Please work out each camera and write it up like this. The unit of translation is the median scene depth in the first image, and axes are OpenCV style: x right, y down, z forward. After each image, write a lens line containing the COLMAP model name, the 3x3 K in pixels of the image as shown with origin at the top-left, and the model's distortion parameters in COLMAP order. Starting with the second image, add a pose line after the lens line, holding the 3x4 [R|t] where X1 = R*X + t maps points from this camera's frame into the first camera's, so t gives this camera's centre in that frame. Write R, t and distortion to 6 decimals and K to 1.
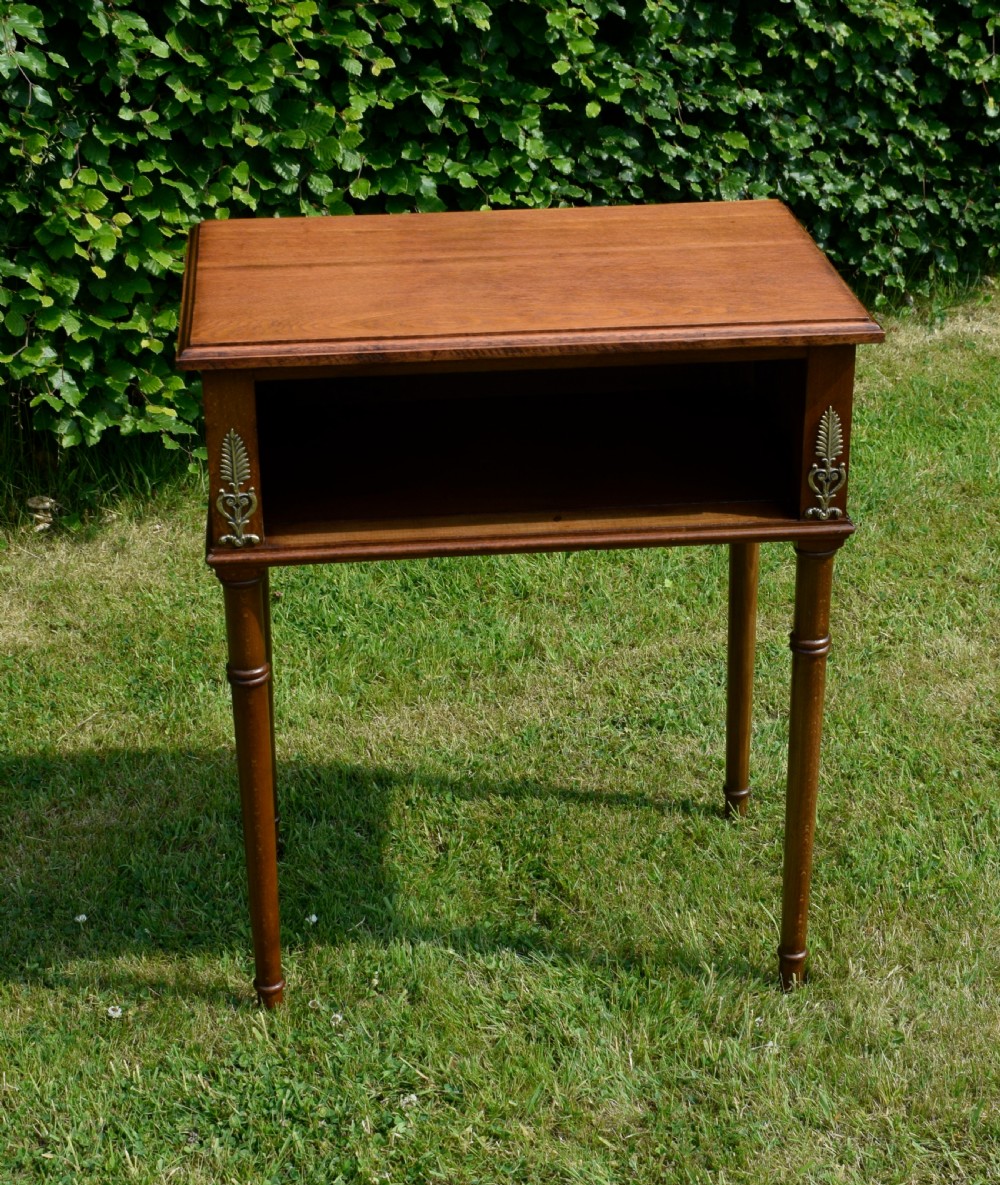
lens RADIAL K [[2109.8, 0, 555.2], [0, 2109.8, 593.0], [0, 0, 1]] dist [-0.025598, 0.144047]
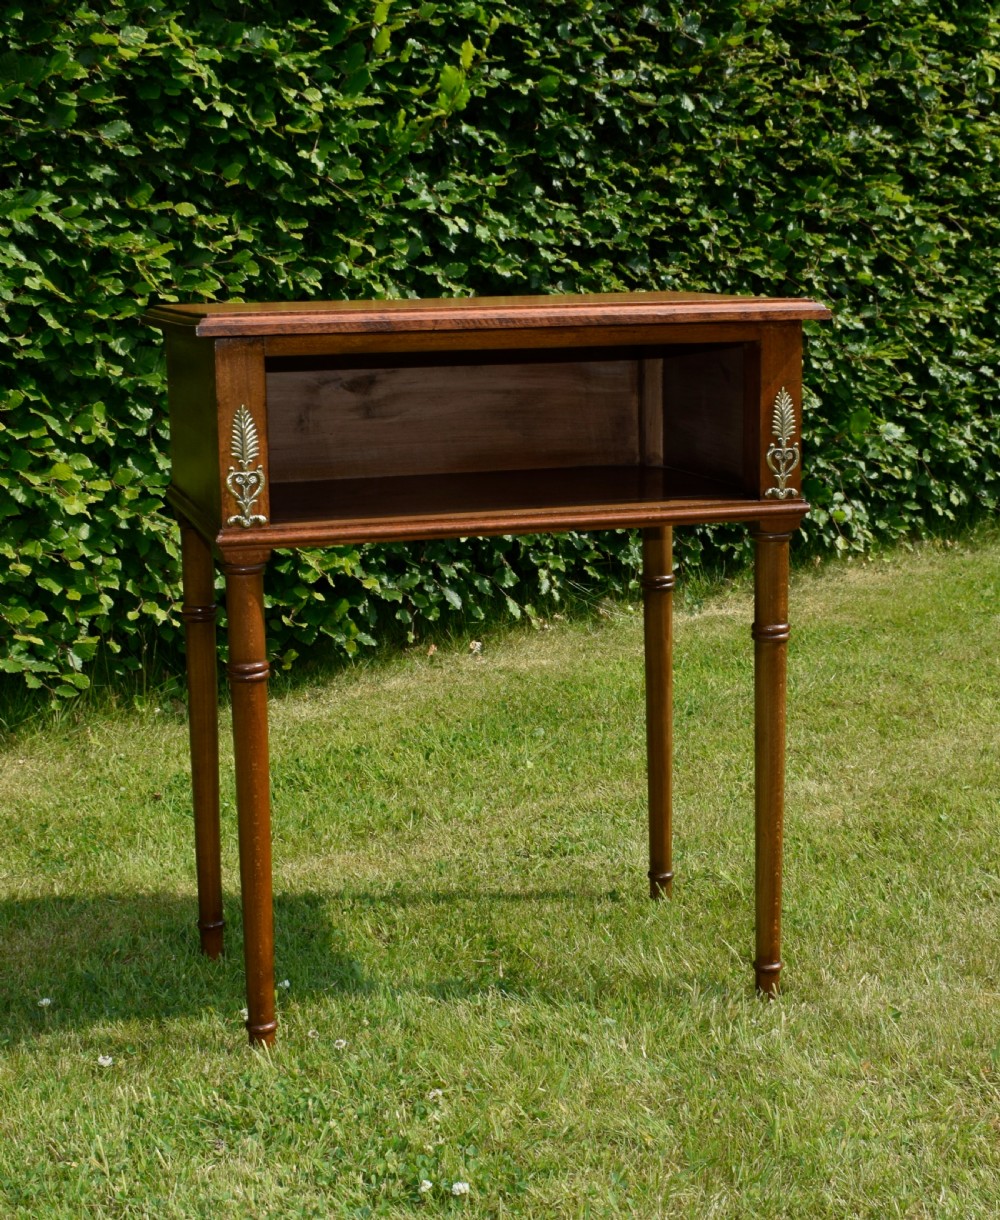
lens RADIAL K [[1944.7, 0, 500.3], [0, 1944.7, 651.7], [0, 0, 1]] dist [0.016633, 0.048497]
pose [[0.985511, -0.049660, 0.162178, -0.162017], [0.087909, 0.967276, -0.238012, 0.238763], [-0.145051, 0.248820, 0.957627, 0.079750]]
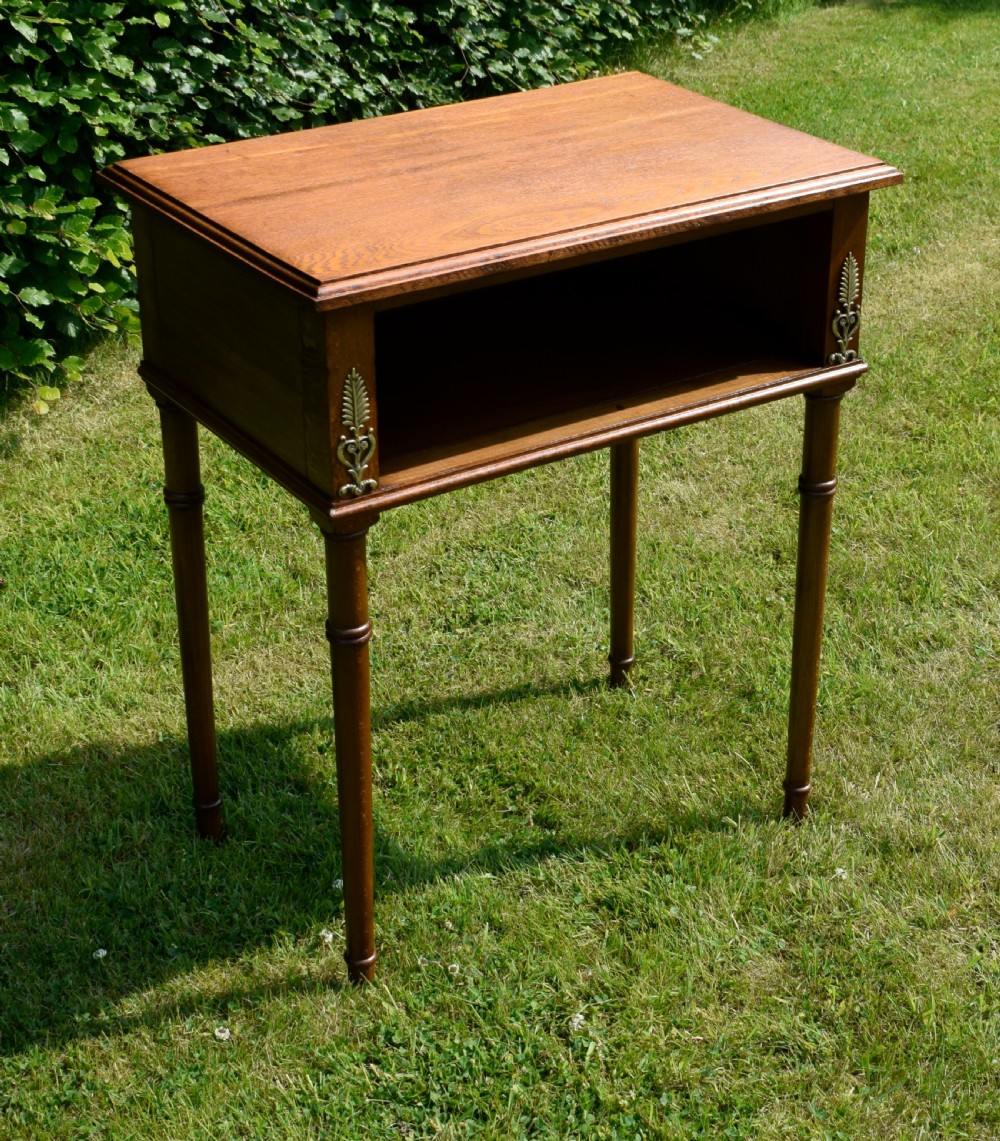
lens RADIAL K [[2049.1, 0, 539.1], [0, 2049.1, 571.7], [0, 0, 1]] dist [-0.009416, 0.106614]
pose [[0.886753, -0.210566, 0.411500, -0.400141], [0.194928, 0.977537, 0.080154, -0.040073], [-0.419134, 0.009135, 0.907879, 0.131632]]
